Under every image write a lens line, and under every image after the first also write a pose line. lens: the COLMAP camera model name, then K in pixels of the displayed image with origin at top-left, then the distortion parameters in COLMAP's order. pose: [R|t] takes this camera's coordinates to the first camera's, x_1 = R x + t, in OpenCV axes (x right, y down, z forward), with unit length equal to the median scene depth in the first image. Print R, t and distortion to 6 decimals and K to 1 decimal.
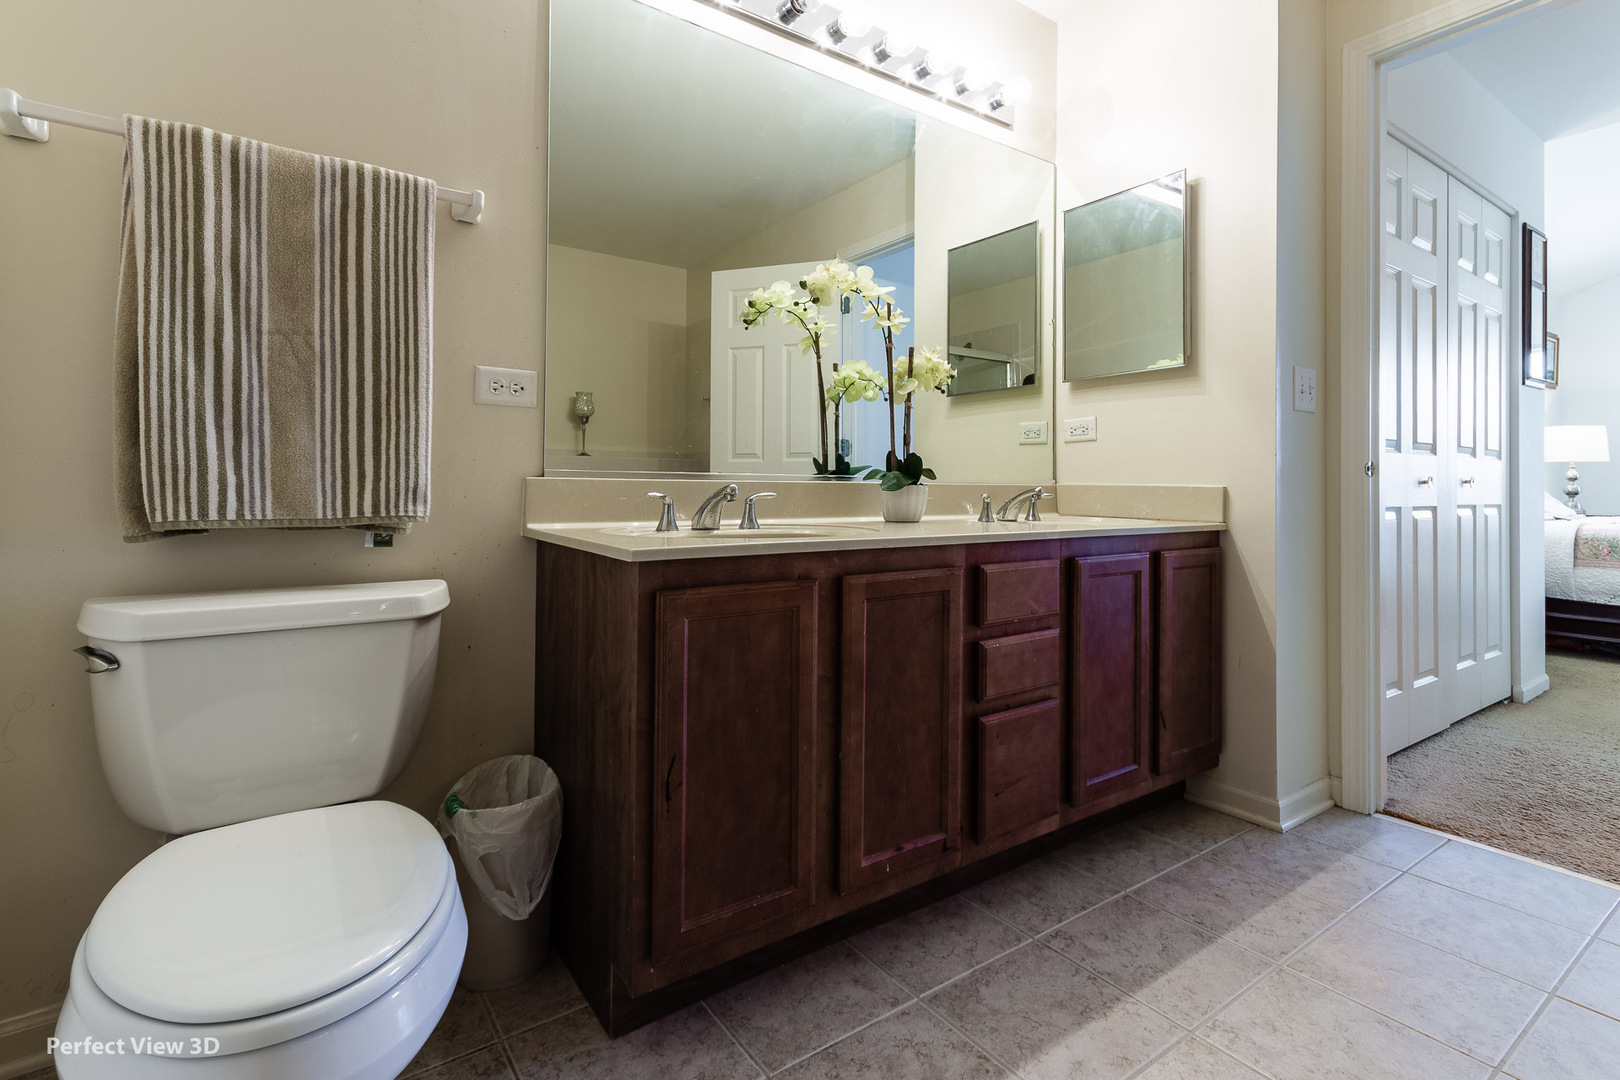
lens RADIAL K [[767.3, 0, 782.7], [0, 767.3, 484.2], [0, 0, 1]] dist [0.004499, -0.001006]
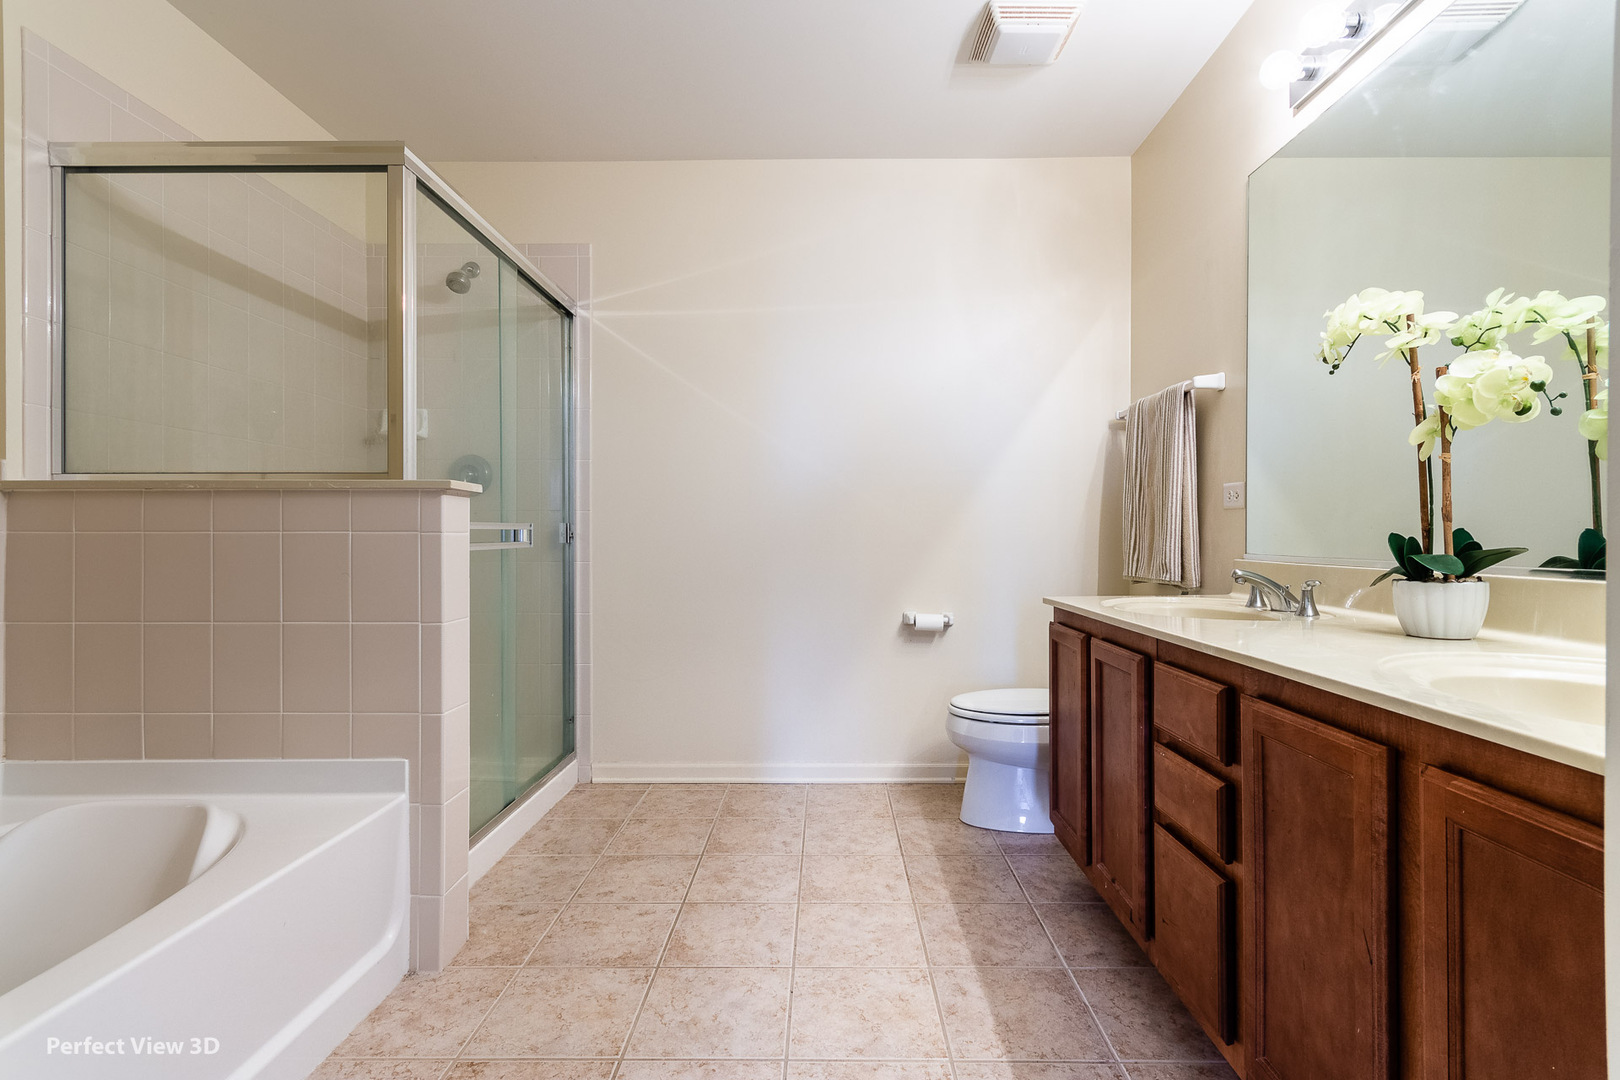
lens RADIAL K [[767.3, 0, 811.9], [0, 767.3, 543.4], [0, 0, 1]] dist [0.004499, -0.001006]
pose [[-0.583649, -0.006040, -0.811983, 1.483266], [-0.003982, 0.999982, -0.004577, -0.031888], [0.811996, 0.000562, -0.583663, 1.414718]]
